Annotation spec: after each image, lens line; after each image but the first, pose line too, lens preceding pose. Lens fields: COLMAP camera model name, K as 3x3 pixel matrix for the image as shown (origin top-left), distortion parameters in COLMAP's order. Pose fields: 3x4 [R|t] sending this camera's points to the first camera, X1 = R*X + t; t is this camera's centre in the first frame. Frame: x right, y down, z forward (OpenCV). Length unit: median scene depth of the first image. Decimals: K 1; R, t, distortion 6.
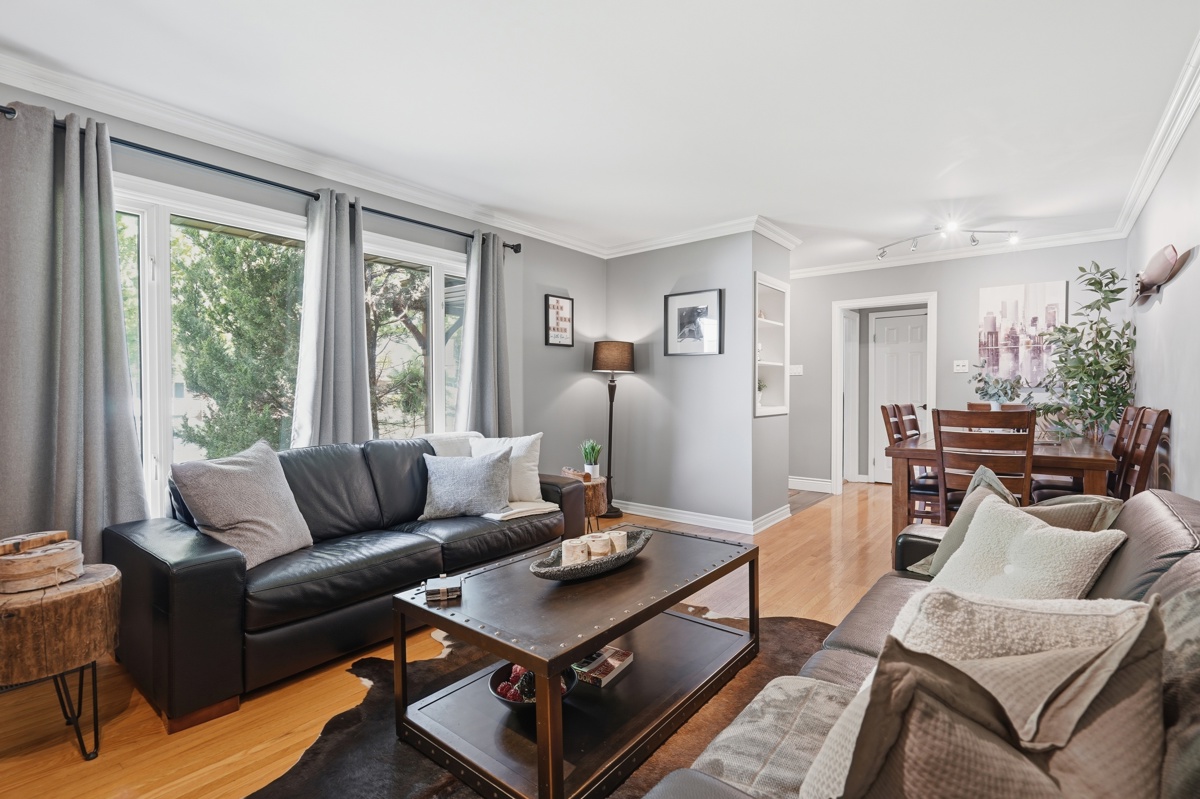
lens RADIAL K [[549.6, 0, 600.0], [0, 549.6, 399.5], [0, 0, 1]] dist [-0.001682, -0.000278]
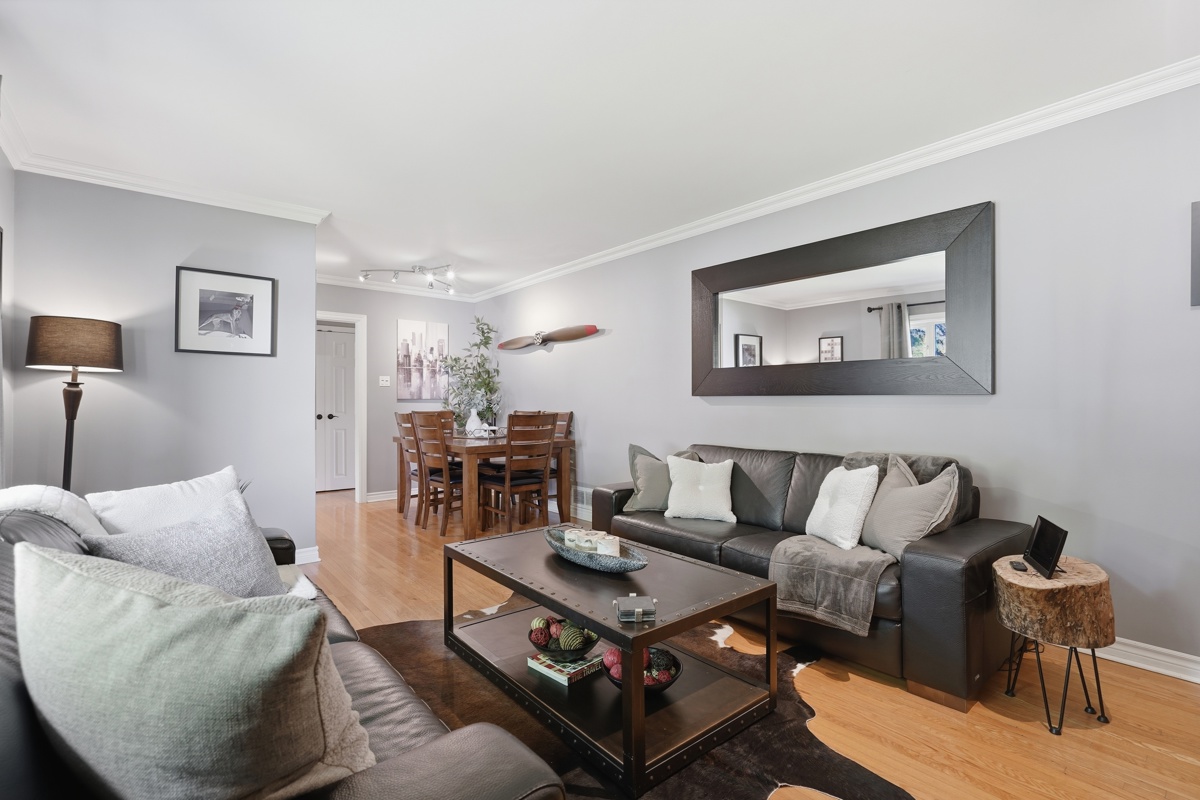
lens RADIAL K [[549.6, 0, 600.0], [0, 549.6, 400.0], [0, 0, 1]] dist [-0.001682, -0.000278]
pose [[0.205500, 0.004159, 0.978648, -0.452865], [0.016205, 0.999839, -0.007652, -0.002910], [-0.978523, 0.017432, 0.205400, 0.320146]]
